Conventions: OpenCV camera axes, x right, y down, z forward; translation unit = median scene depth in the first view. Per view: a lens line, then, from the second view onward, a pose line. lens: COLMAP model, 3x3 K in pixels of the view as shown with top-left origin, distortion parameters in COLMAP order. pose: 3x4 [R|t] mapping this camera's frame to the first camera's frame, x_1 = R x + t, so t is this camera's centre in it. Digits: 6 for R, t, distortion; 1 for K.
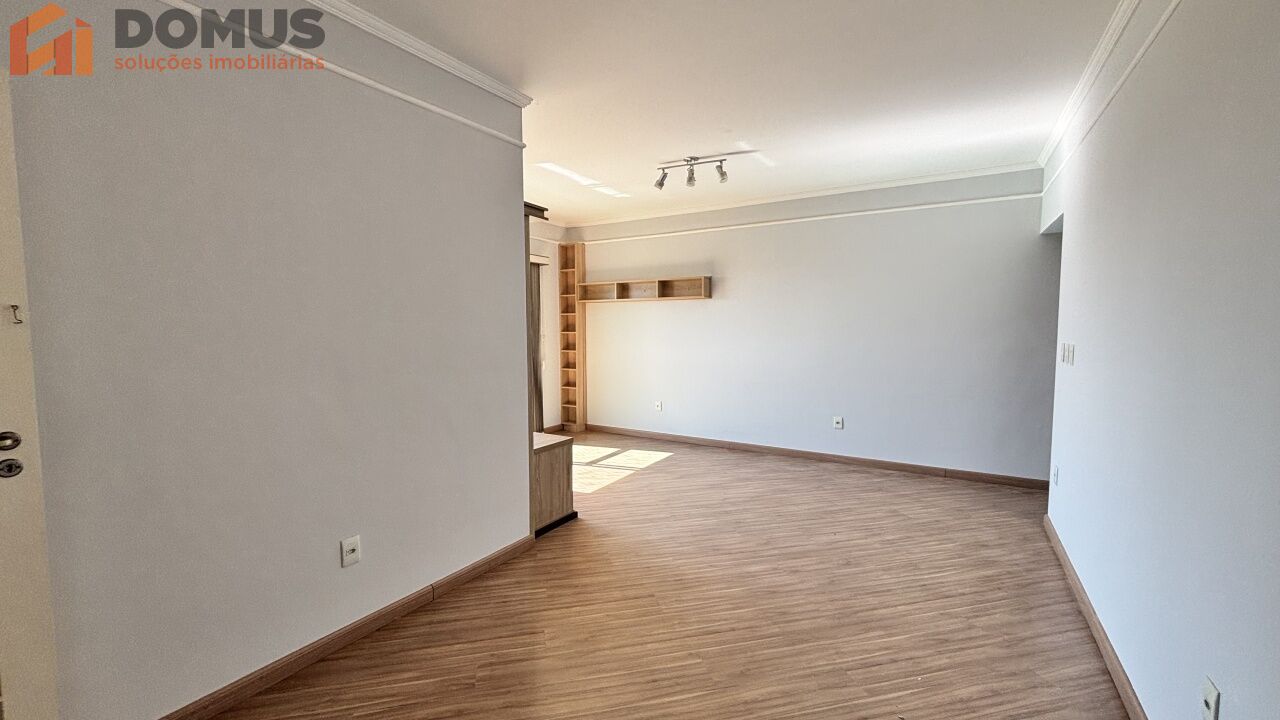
lens RADIAL K [[517.5, 0, 636.8], [0, 517.5, 361.2], [0, 0, 1]] dist [0.001012, -0.000026]
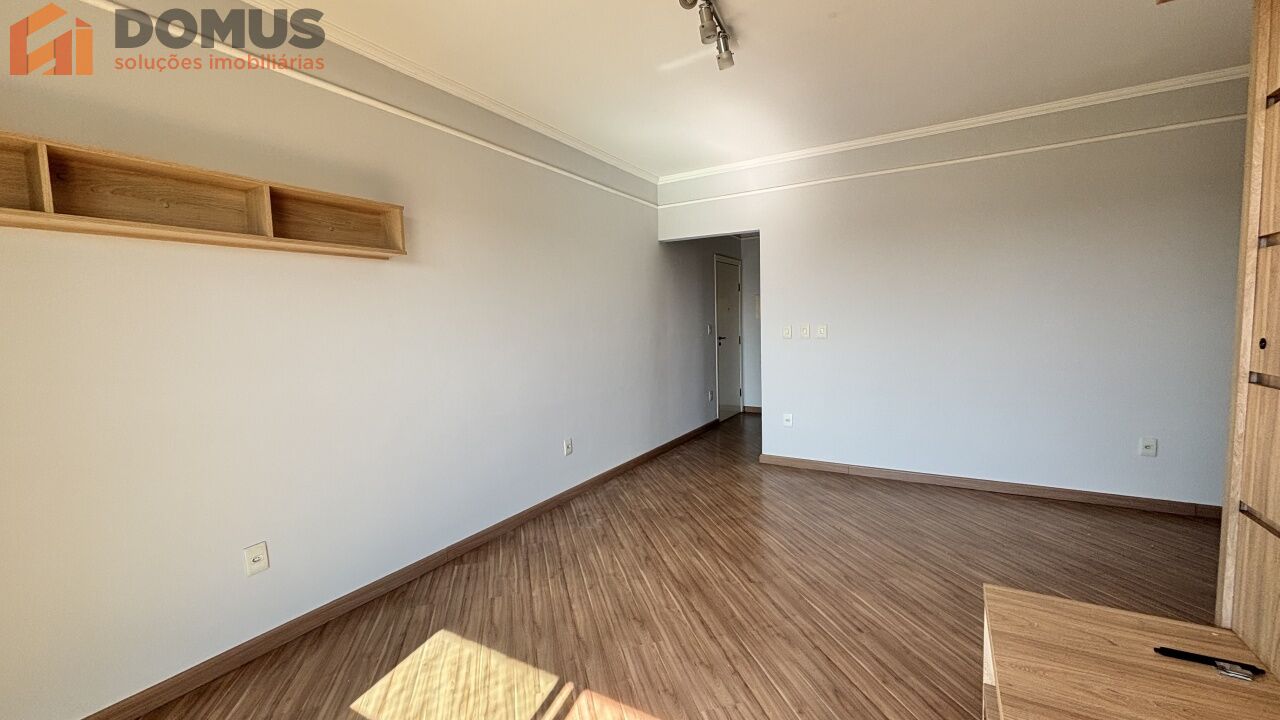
lens RADIAL K [[517.5, 0, 636.8], [0, 517.5, 361.2], [0, 0, 1]] dist [0.001012, -0.000026]
pose [[-0.033421, -0.078003, 0.996393, -0.394693], [0.088853, 0.992770, 0.080700, -0.063391], [-0.995484, 0.091229, -0.026248, 1.004978]]
